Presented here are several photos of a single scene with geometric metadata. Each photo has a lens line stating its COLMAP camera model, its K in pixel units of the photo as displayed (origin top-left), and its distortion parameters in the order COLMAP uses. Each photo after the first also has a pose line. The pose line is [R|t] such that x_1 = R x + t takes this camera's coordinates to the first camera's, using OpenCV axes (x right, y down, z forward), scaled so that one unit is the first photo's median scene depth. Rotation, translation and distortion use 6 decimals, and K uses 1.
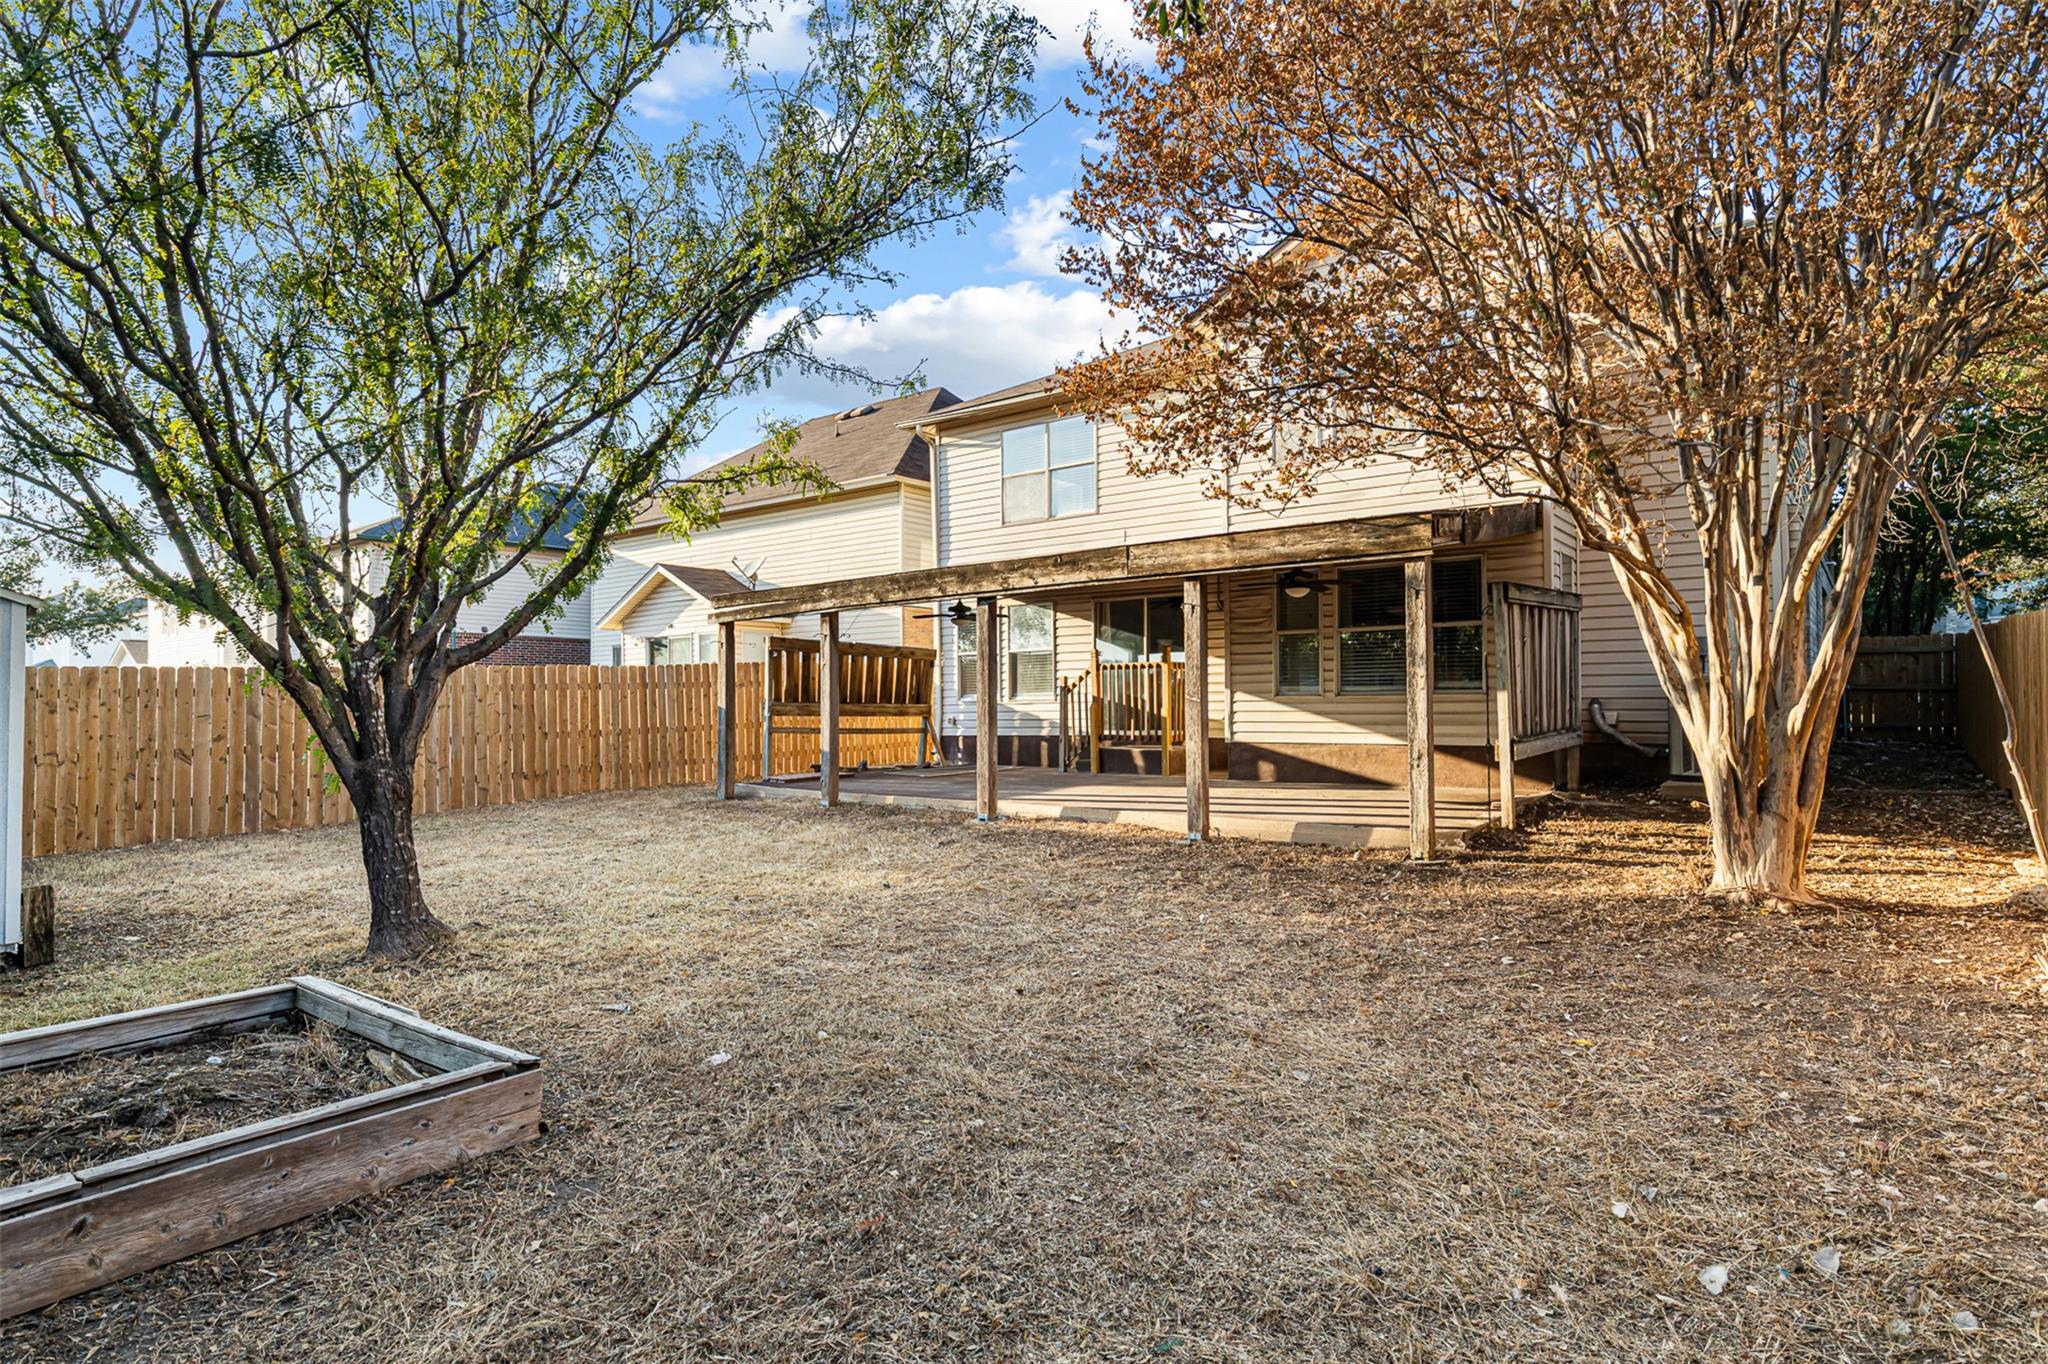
lens RADIAL K [[1111.0, 0, 1028.9], [0, 1111.0, 690.7], [0, 0, 1]] dist [0.001924, 0.000656]
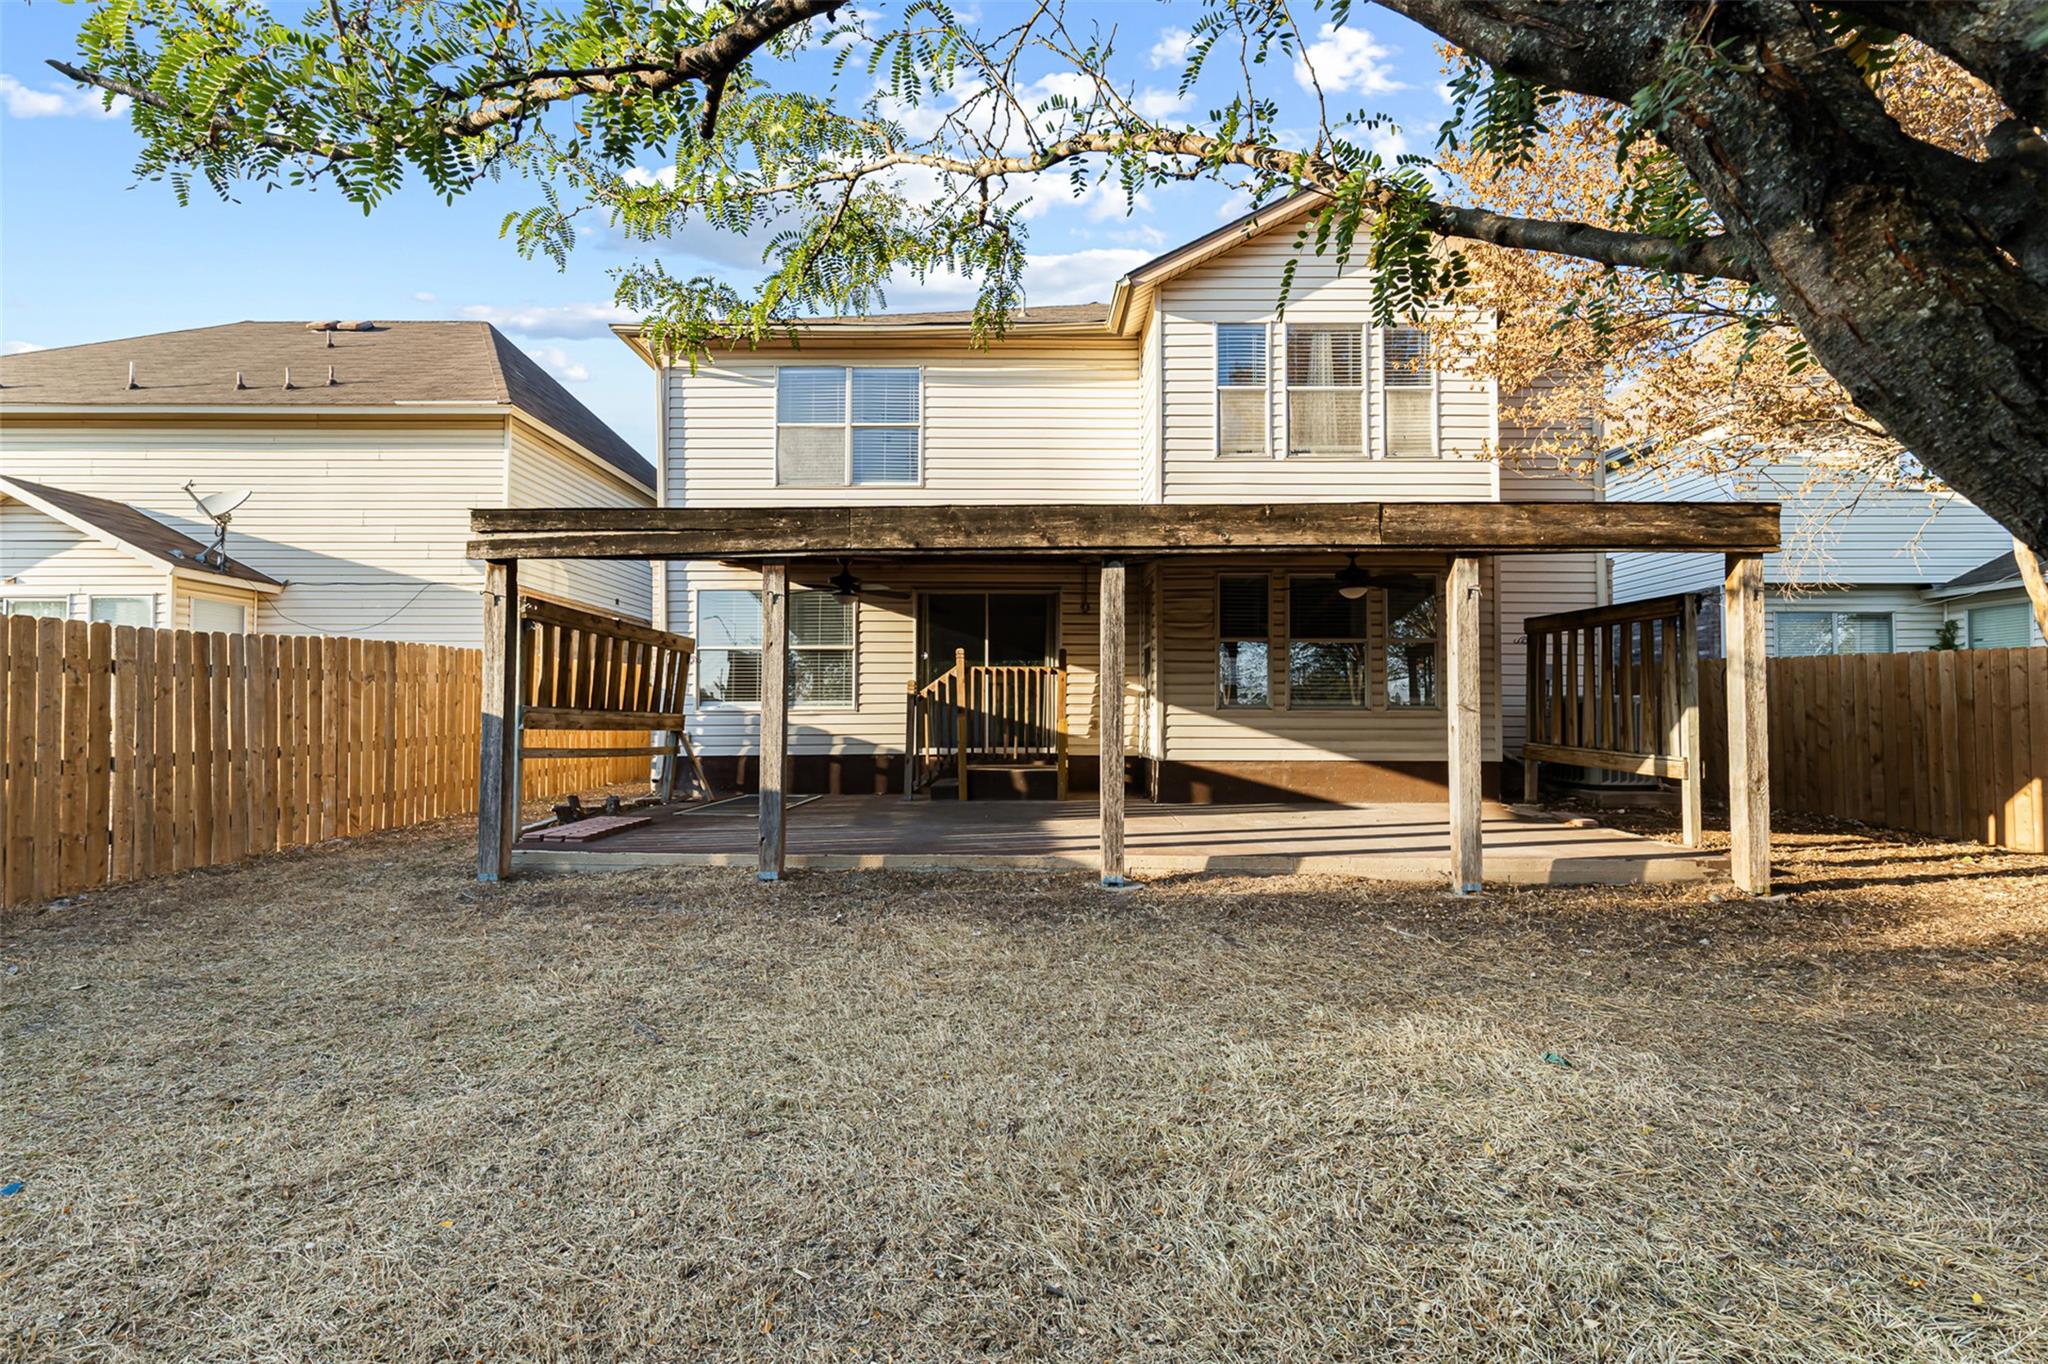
lens RADIAL K [[915.0, 0, 1021.6], [0, 915.0, 689.4], [0, 0, 1]] dist [0.005580, -0.000257]
pose [[0.789560, 0.029007, 0.612988, -0.328195], [-0.015617, 0.999509, -0.027182, 0.010544], [-0.613475, 0.011889, 0.789624, 0.456216]]
